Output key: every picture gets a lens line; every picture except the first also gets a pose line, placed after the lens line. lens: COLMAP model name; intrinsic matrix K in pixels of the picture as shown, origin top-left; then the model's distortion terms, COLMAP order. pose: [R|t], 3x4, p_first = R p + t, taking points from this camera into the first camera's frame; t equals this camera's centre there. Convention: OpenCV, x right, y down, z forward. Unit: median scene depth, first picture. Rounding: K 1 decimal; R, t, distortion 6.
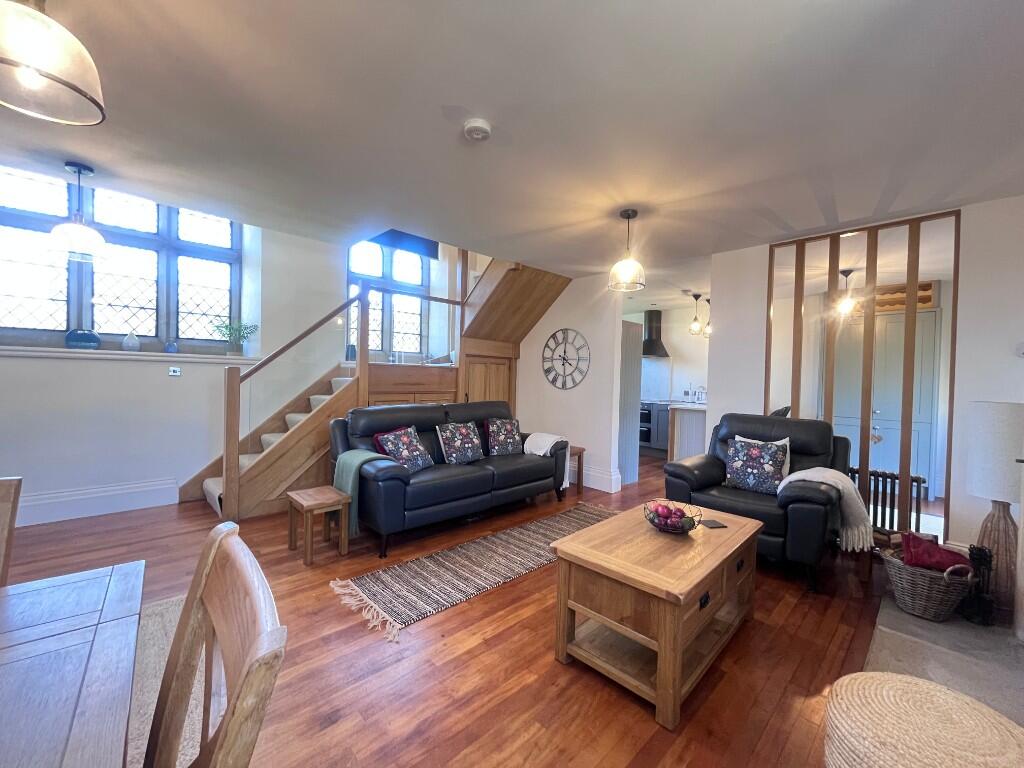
lens RADIAL K [[414.8, 0, 511.3], [0, 414.8, 379.5], [0, 0, 1]] dist [0.004230, -0.001001]
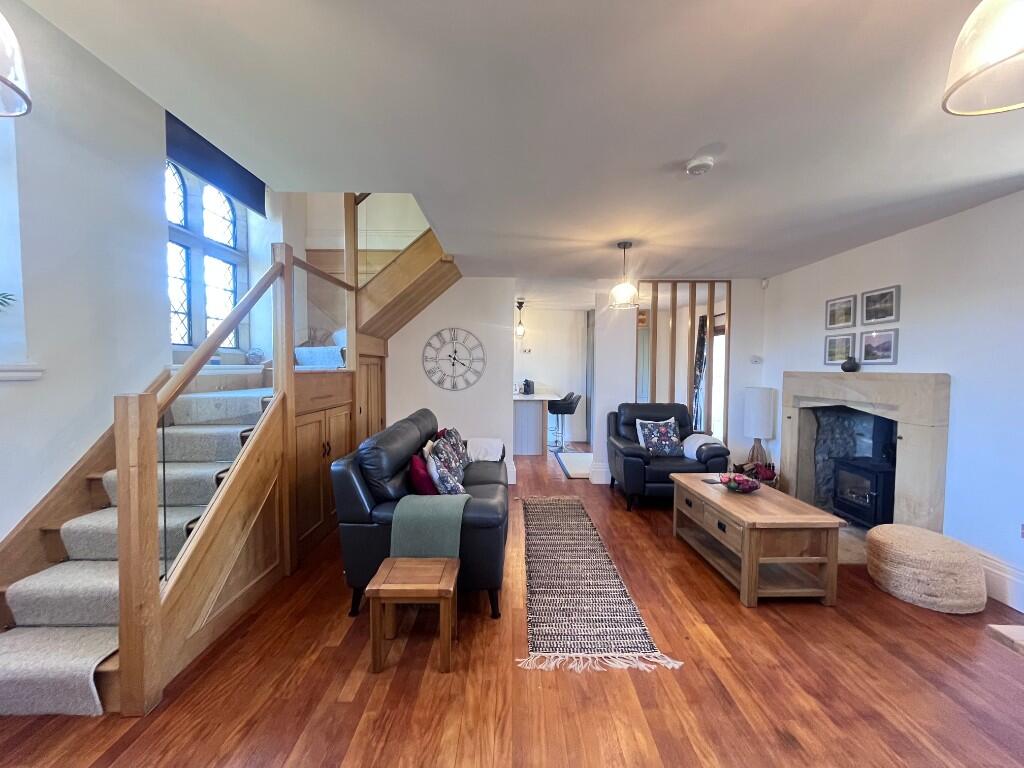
lens RADIAL K [[414.8, 0, 512.7], [0, 414.8, 381.2], [0, 0, 1]] dist [0.004230, -0.001001]
pose [[0.688647, -0.042809, 0.723832, -0.729401], [0.016901, 0.998932, 0.043000, -0.056275], [-0.724900, -0.017378, 0.688635, 0.362204]]
